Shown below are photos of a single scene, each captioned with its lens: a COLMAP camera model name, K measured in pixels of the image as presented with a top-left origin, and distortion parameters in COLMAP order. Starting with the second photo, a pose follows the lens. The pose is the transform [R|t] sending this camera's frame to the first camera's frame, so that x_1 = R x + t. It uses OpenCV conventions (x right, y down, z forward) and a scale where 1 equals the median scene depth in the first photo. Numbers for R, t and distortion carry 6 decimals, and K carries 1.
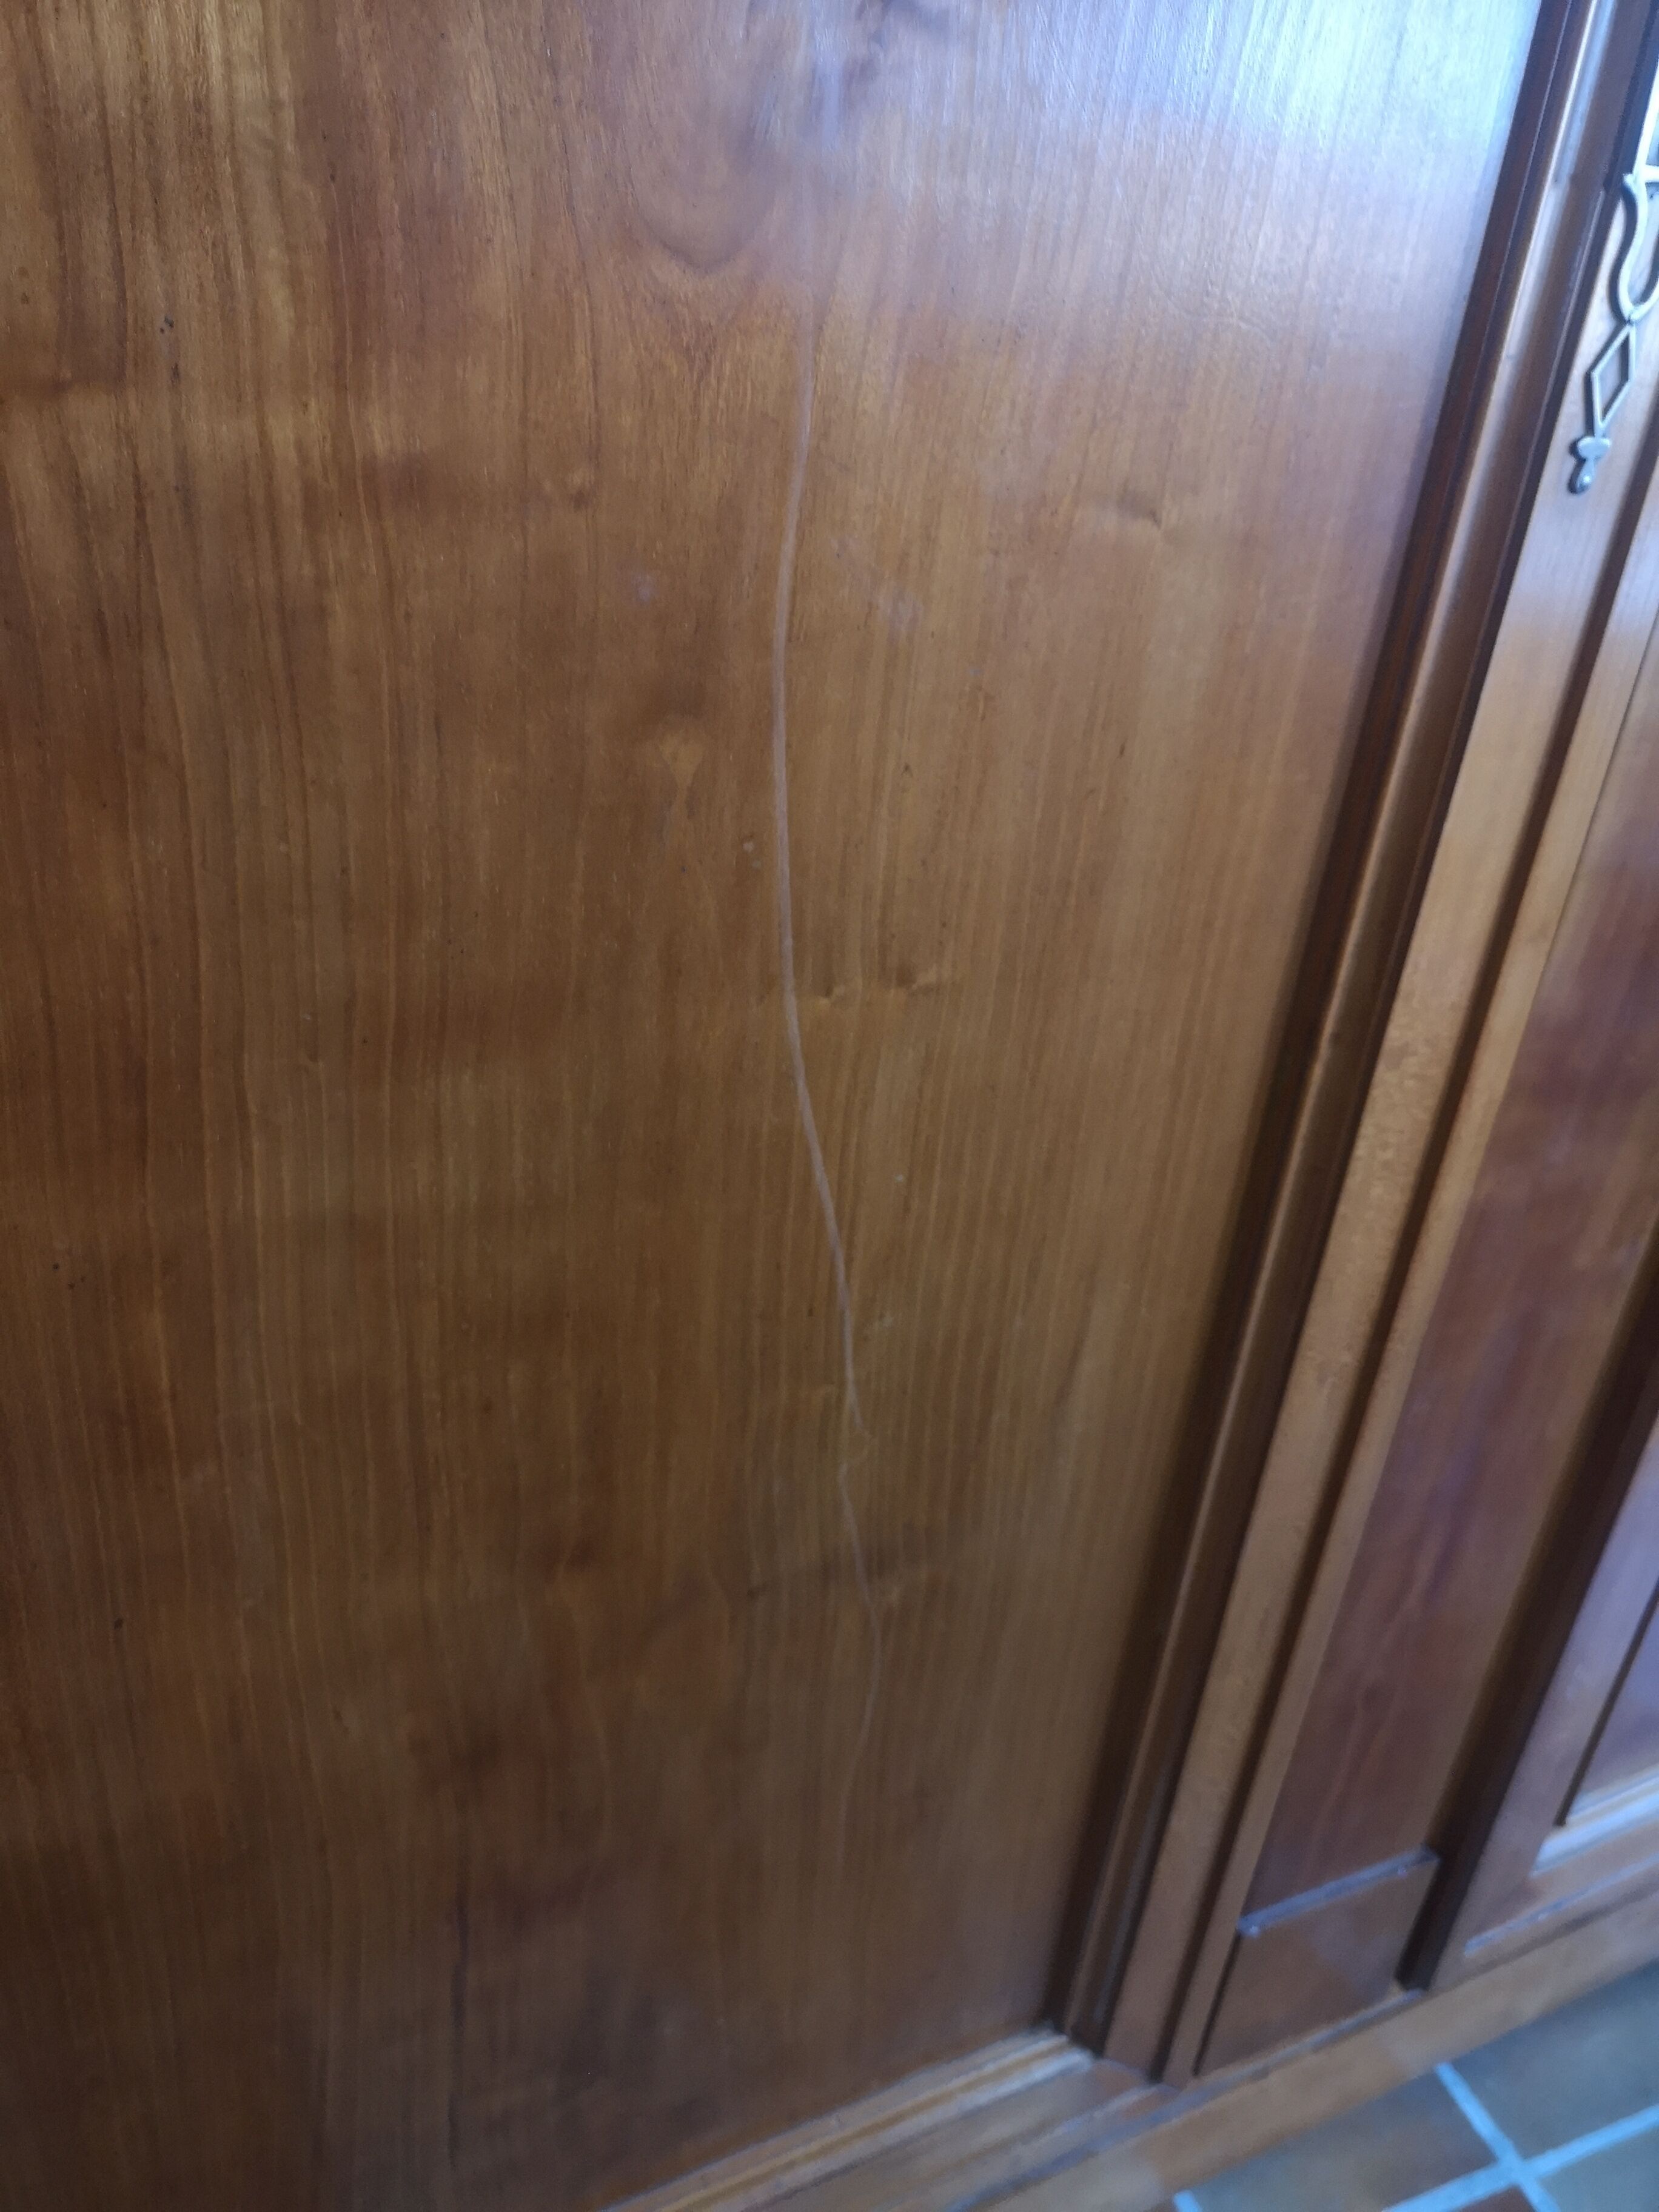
lens RADIAL K [[1750.2, 0, 844.1], [0, 1750.2, 1072.6], [0, 0, 1]] dist [0.024867, -0.039171]
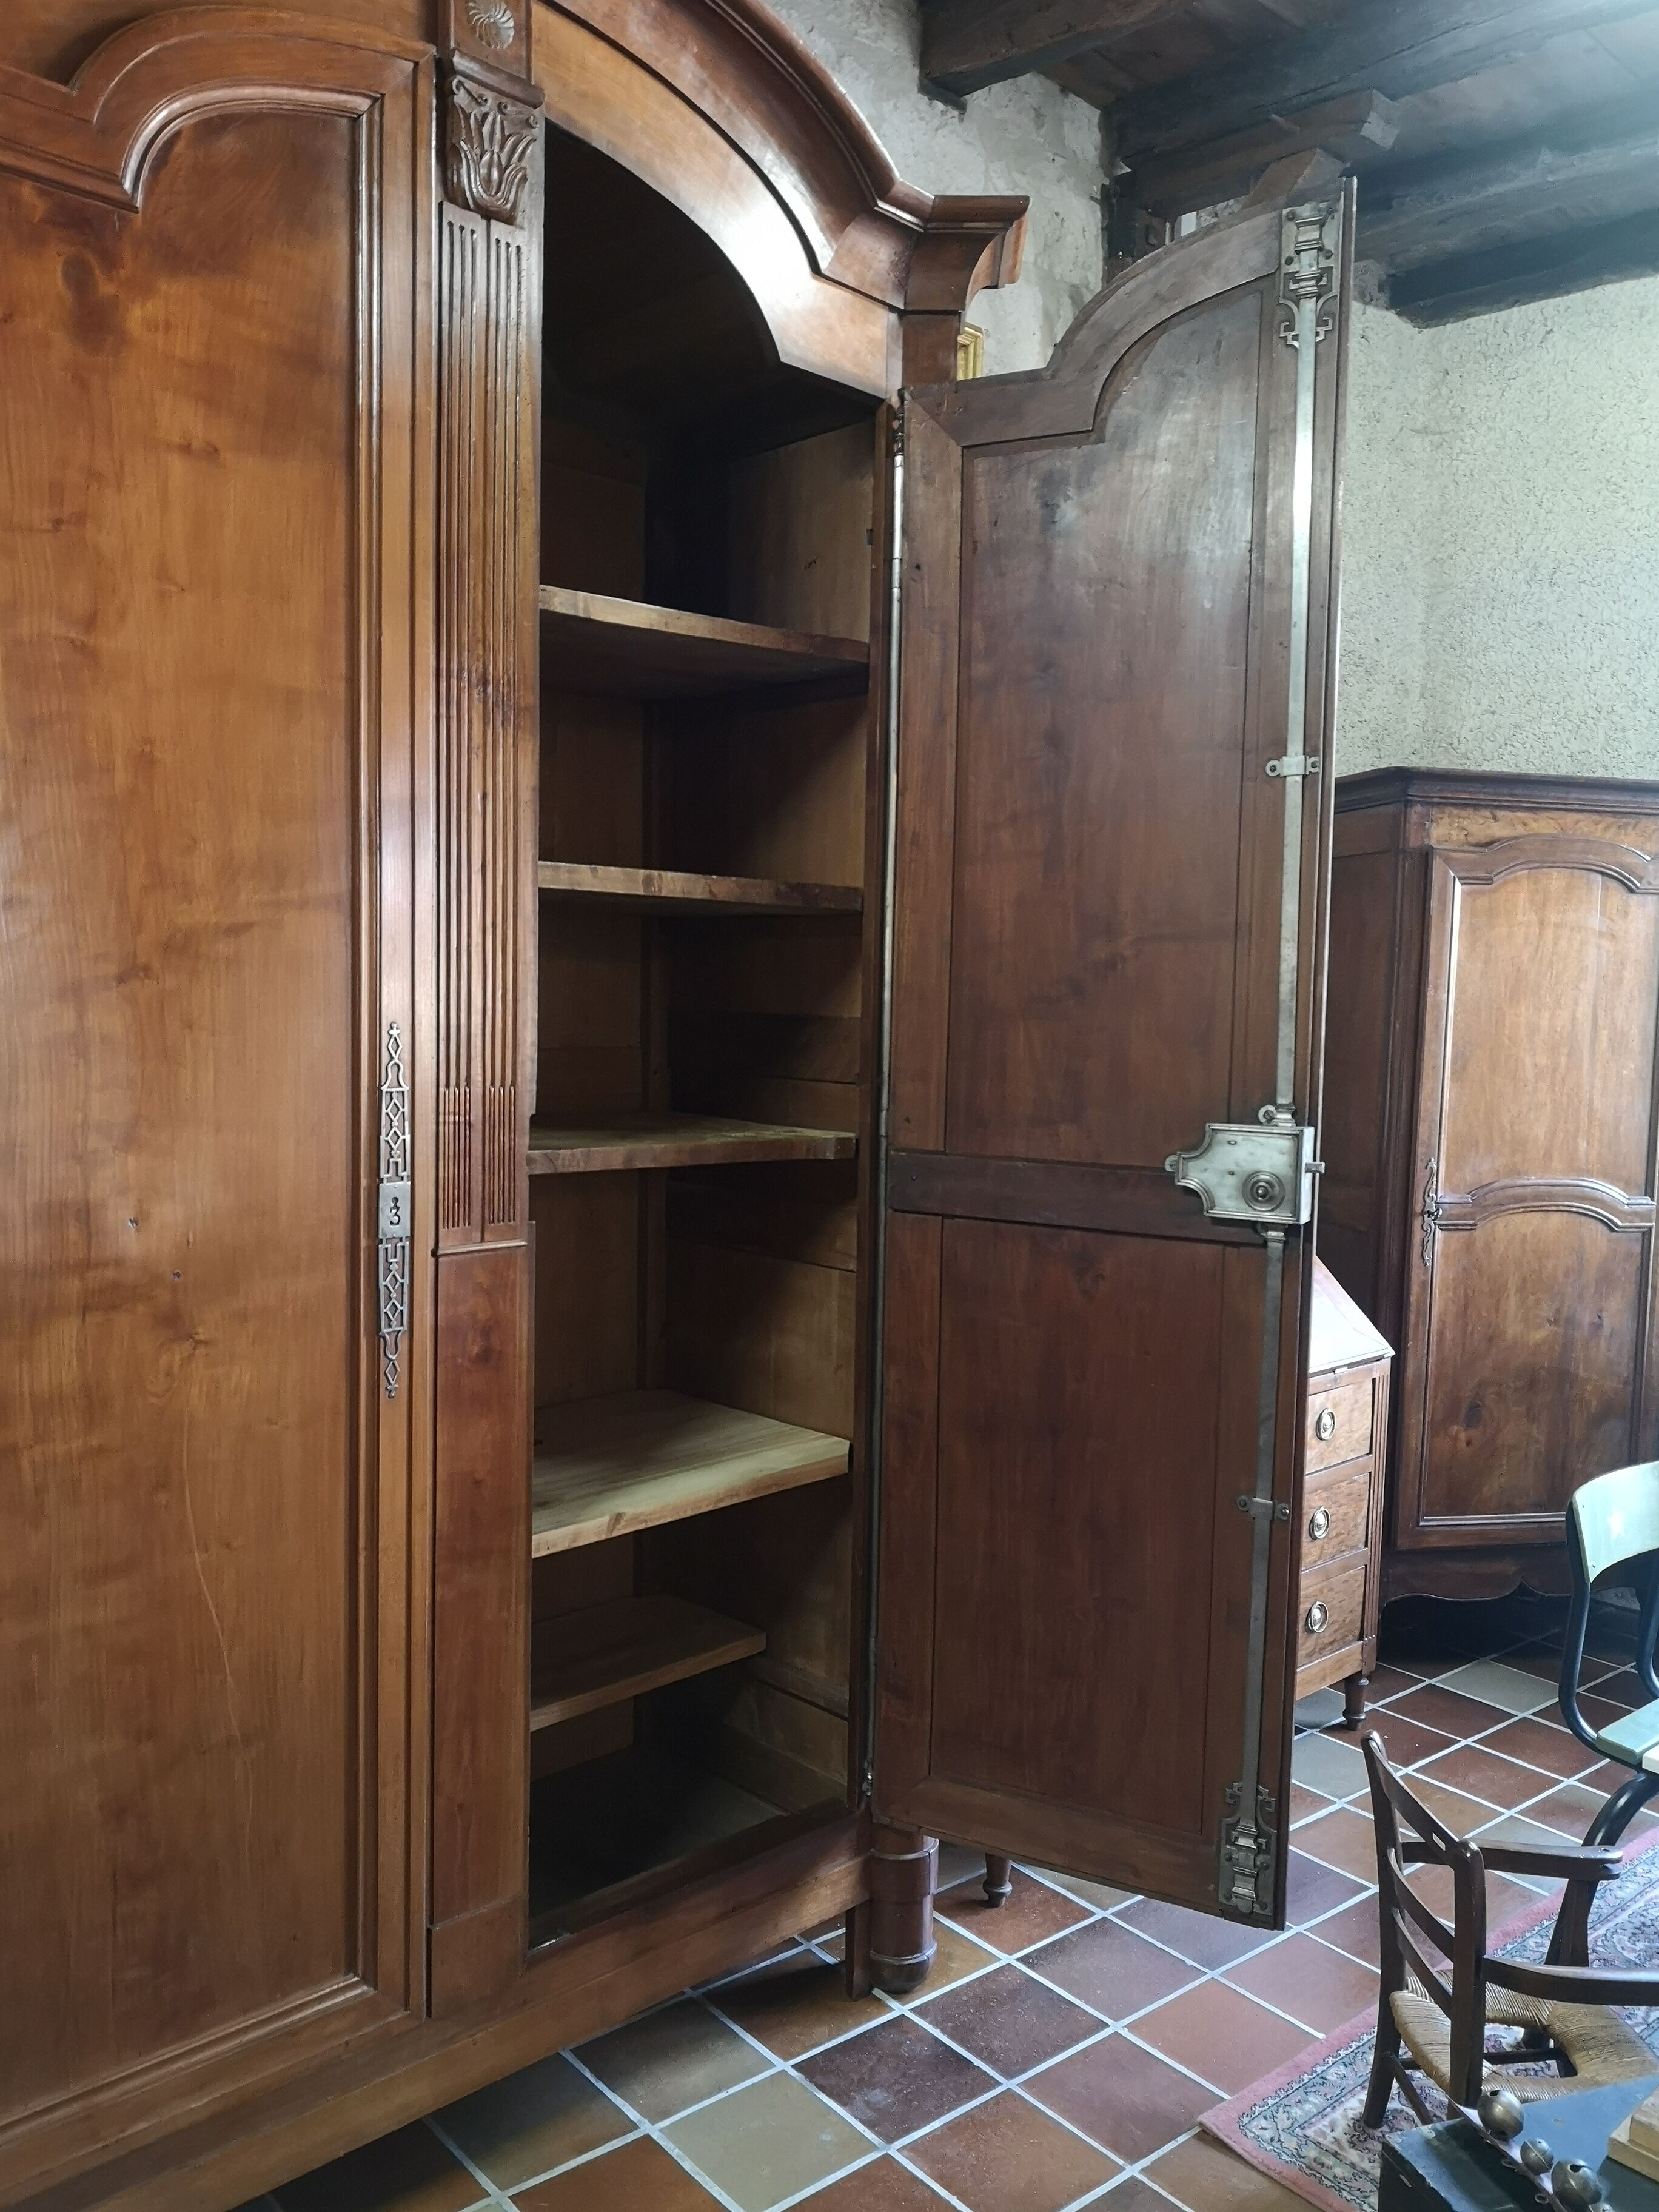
lens RADIAL K [[1750.2, 0, 830.7], [0, 1750.2, 1091.8], [0, 0, 1]] dist [0.024867, -0.039171]
pose [[0.953965, -0.102702, 0.281785, 0.317614], [0.201960, 0.914571, -0.350388, 0.663382], [-0.221727, 0.391167, 0.893211, -3.194002]]
